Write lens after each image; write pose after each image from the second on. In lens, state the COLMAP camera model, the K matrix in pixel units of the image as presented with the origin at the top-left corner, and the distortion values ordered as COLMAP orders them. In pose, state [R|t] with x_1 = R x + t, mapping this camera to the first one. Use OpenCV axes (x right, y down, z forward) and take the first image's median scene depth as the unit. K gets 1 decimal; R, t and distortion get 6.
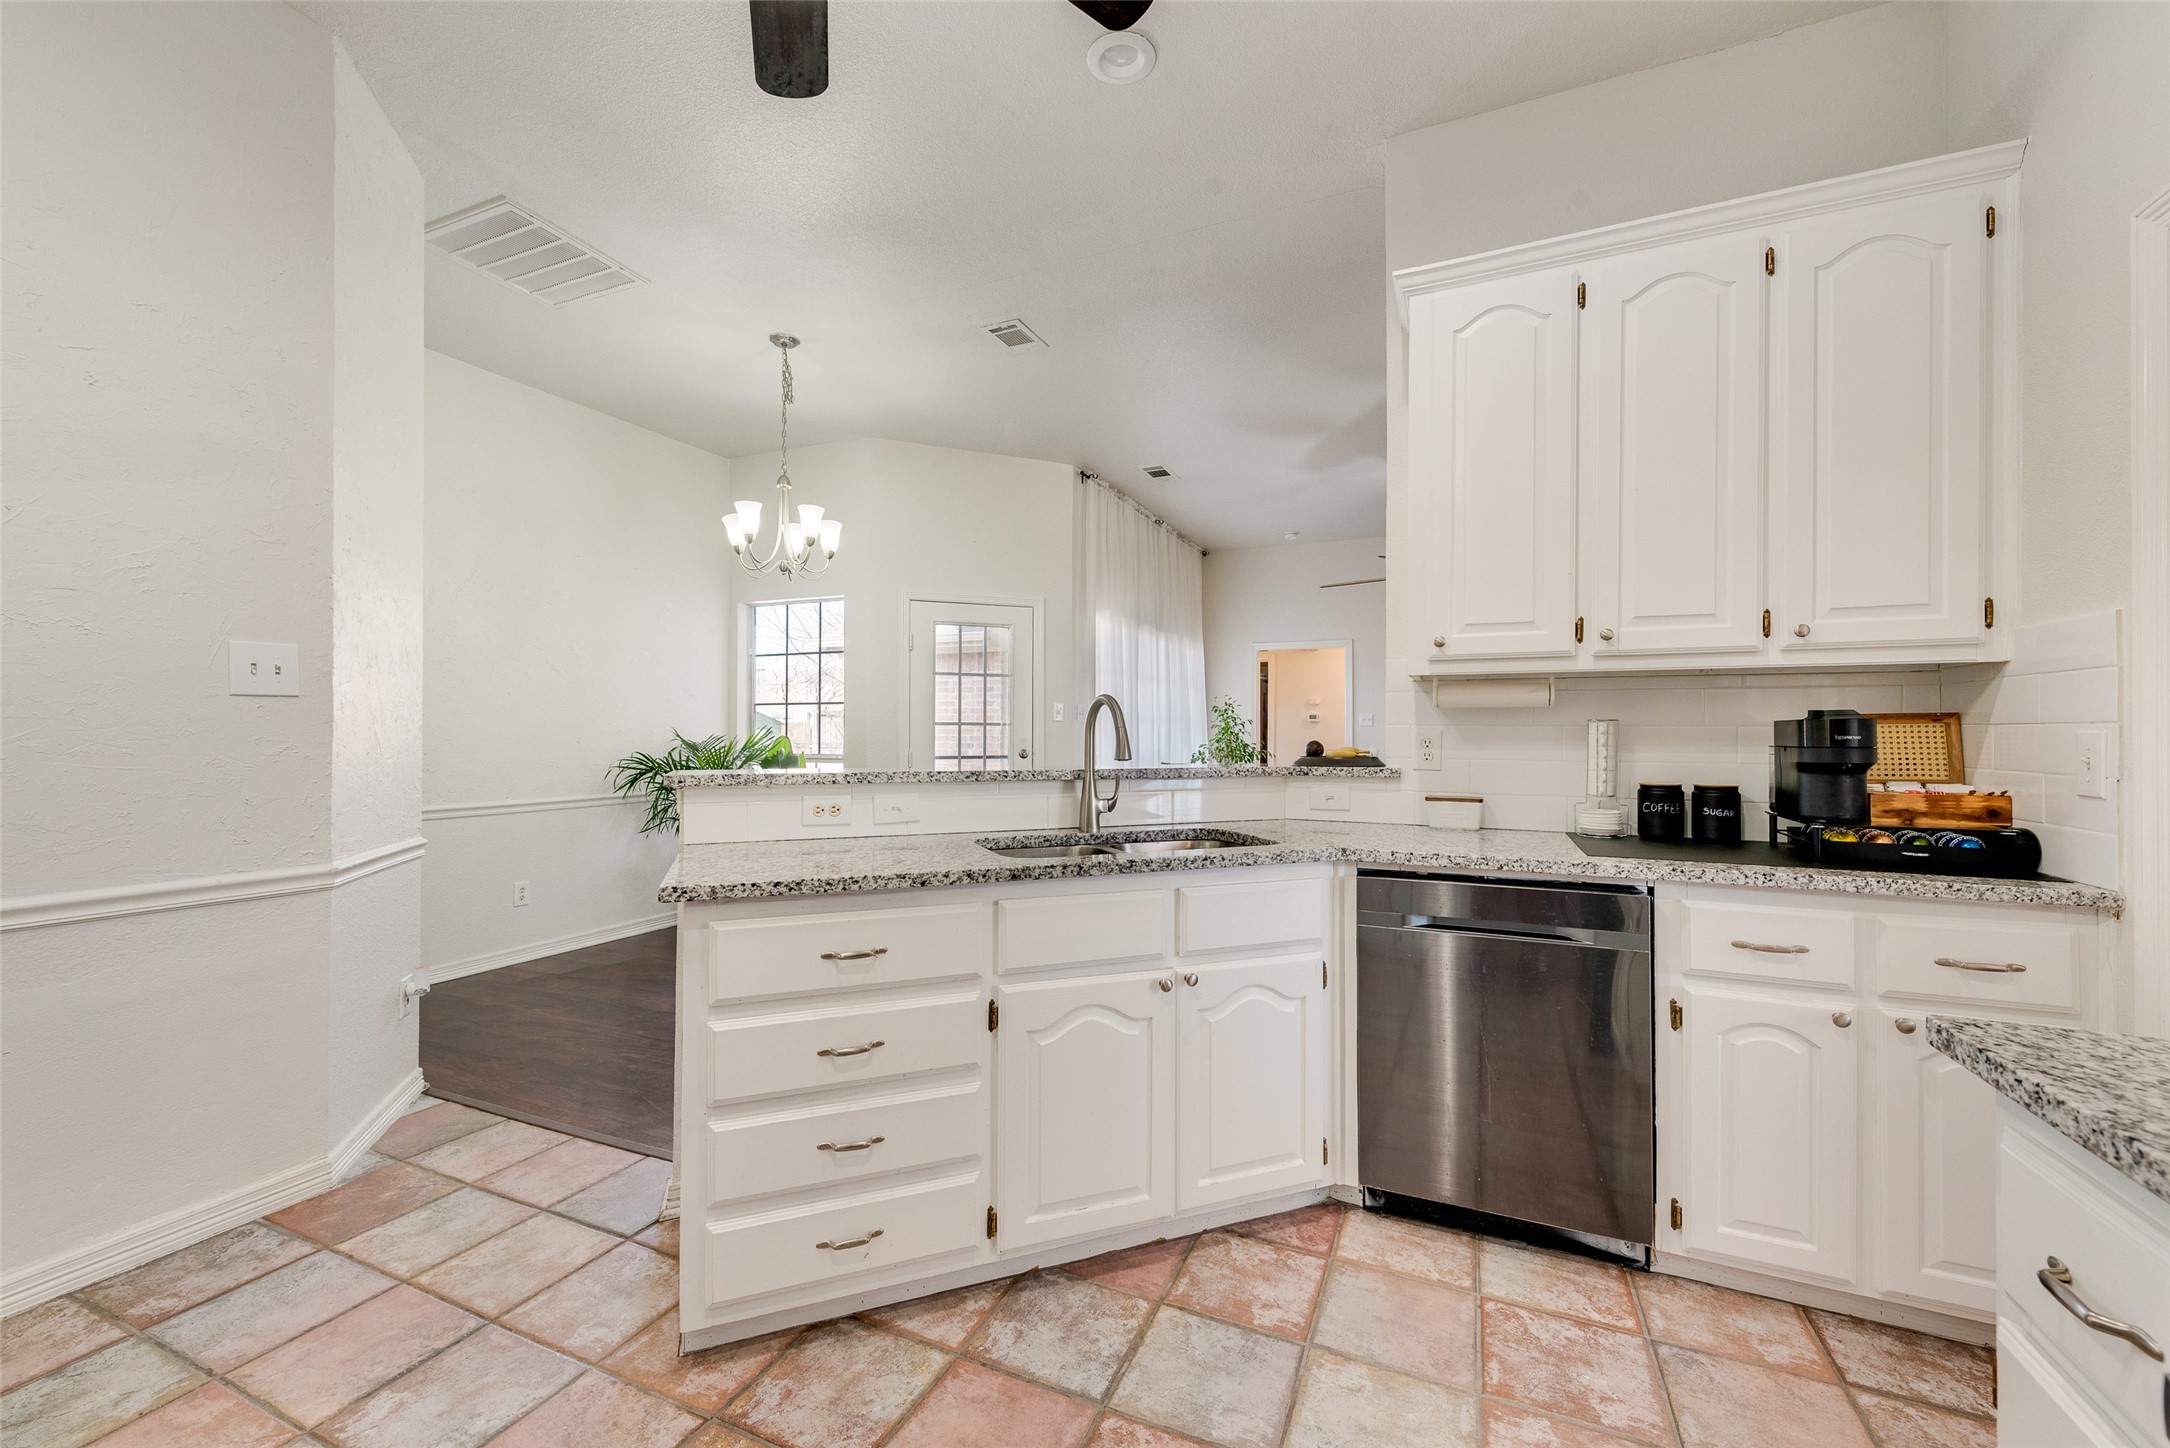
lens RADIAL K [[864.1, 0, 1074.4], [0, 864.1, 718.9], [0, 0, 1]] dist [0.003589, 0.000568]
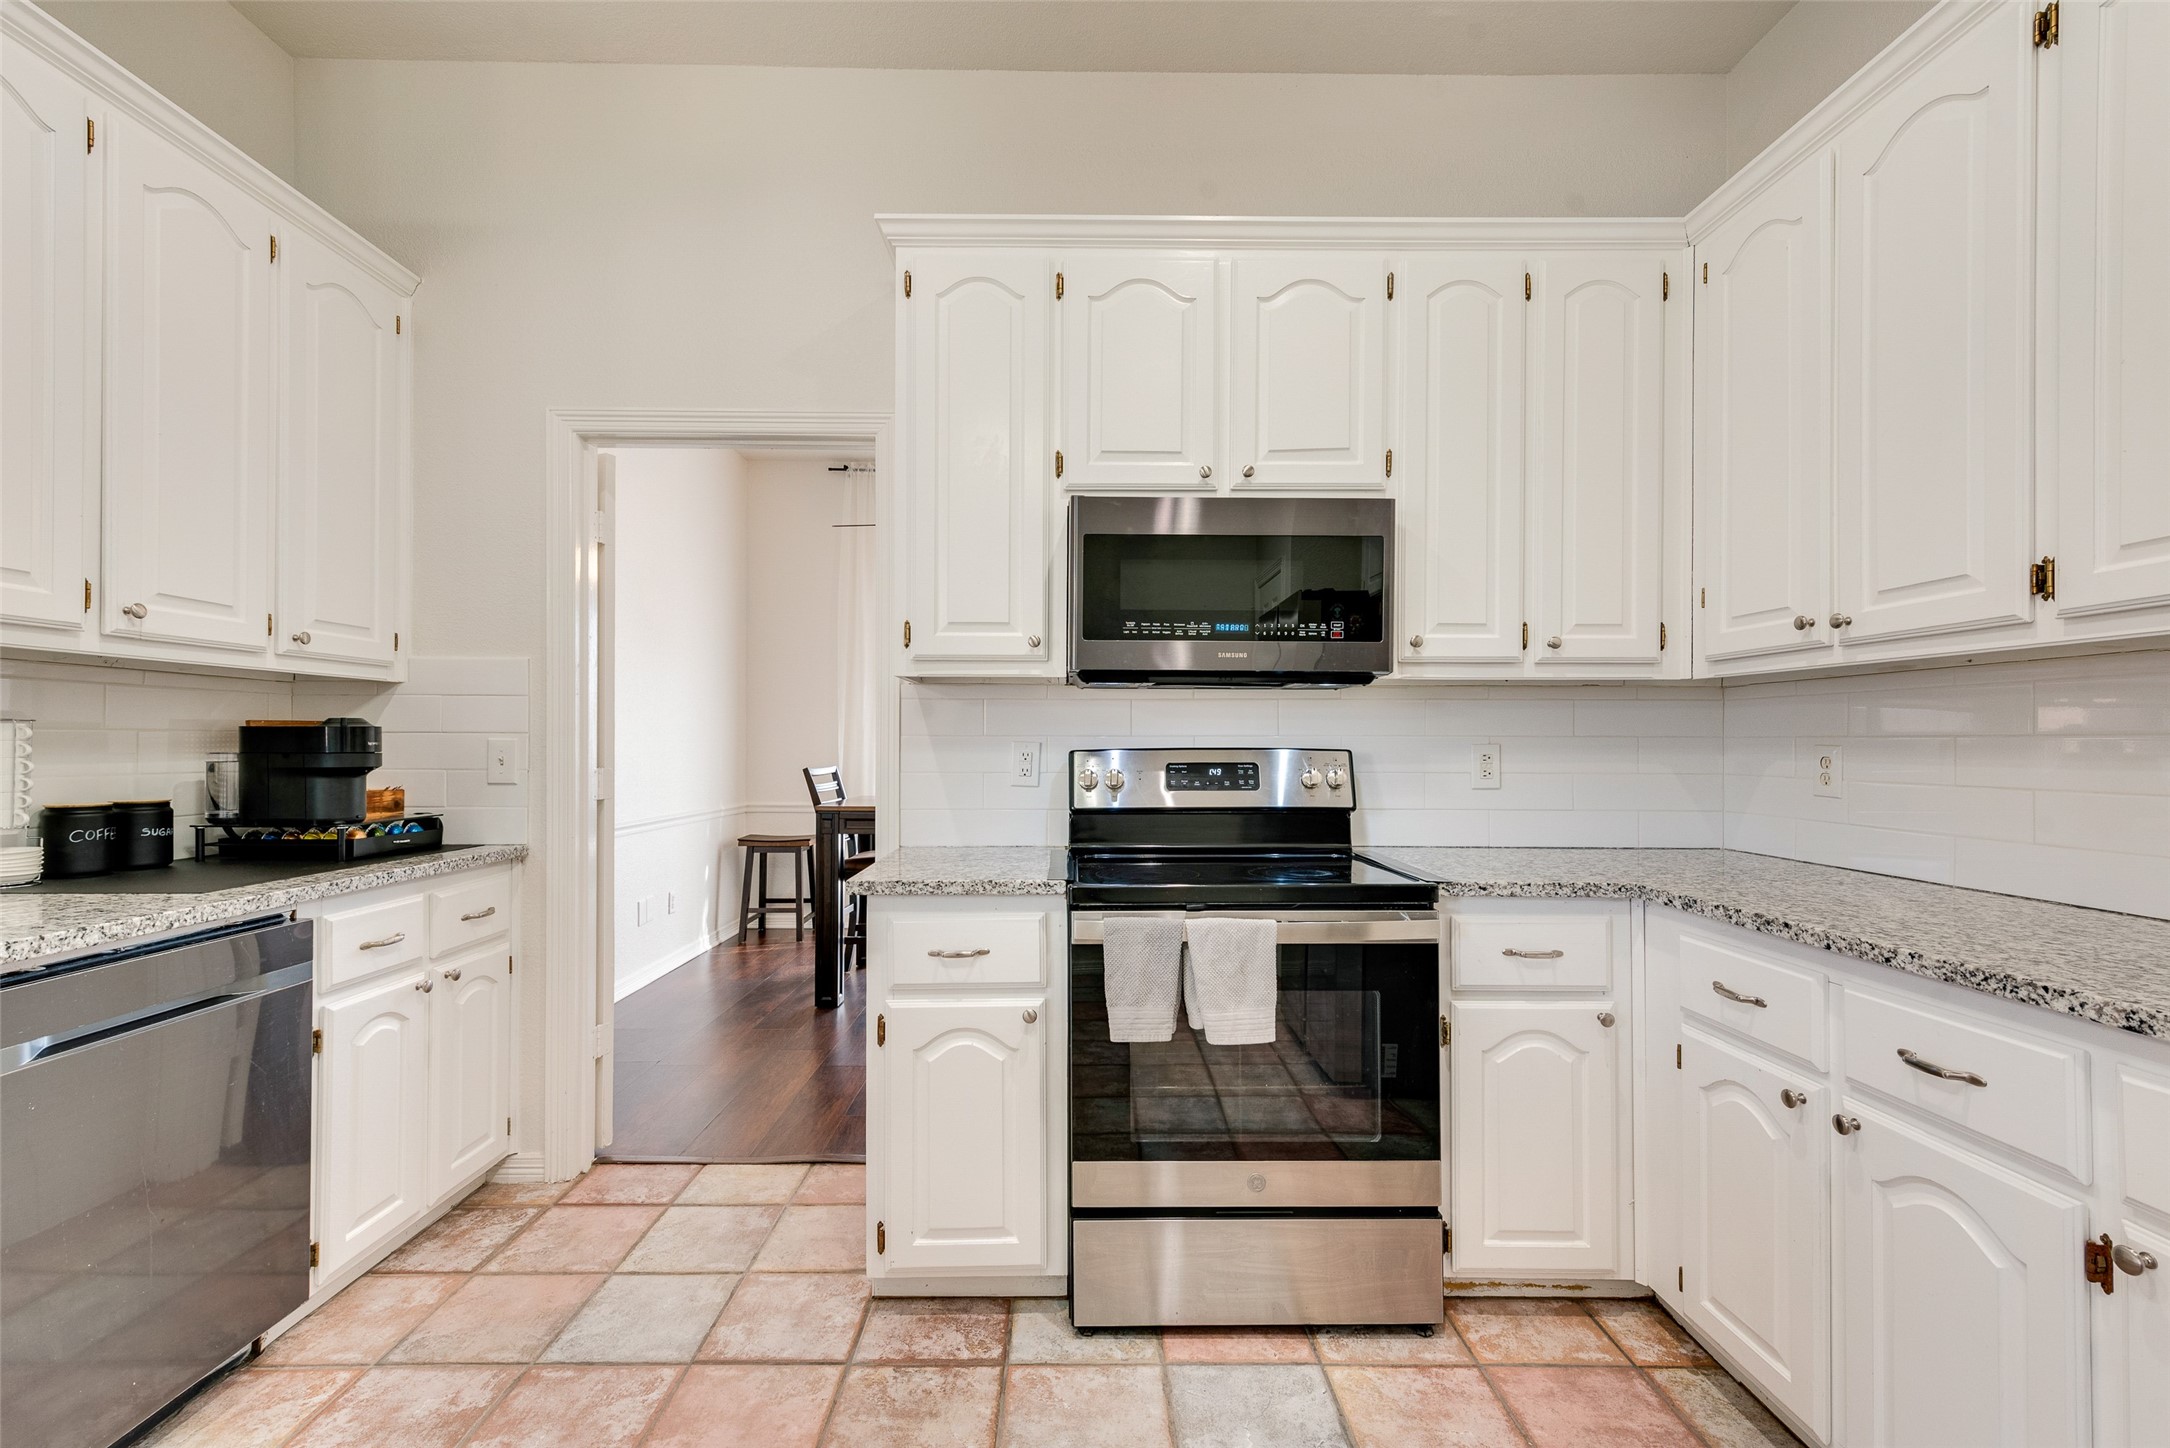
lens RADIAL K [[916.7, 0, 1078.7], [0, 916.7, 745.8], [0, 0, 1]] dist [0.004862, -0.000389]
pose [[-0.420648, -0.004763, 0.907211, -0.556132], [-0.015643, 0.999876, -0.002004, 0.012723], [-0.907089, -0.015034, -0.420670, 0.680508]]
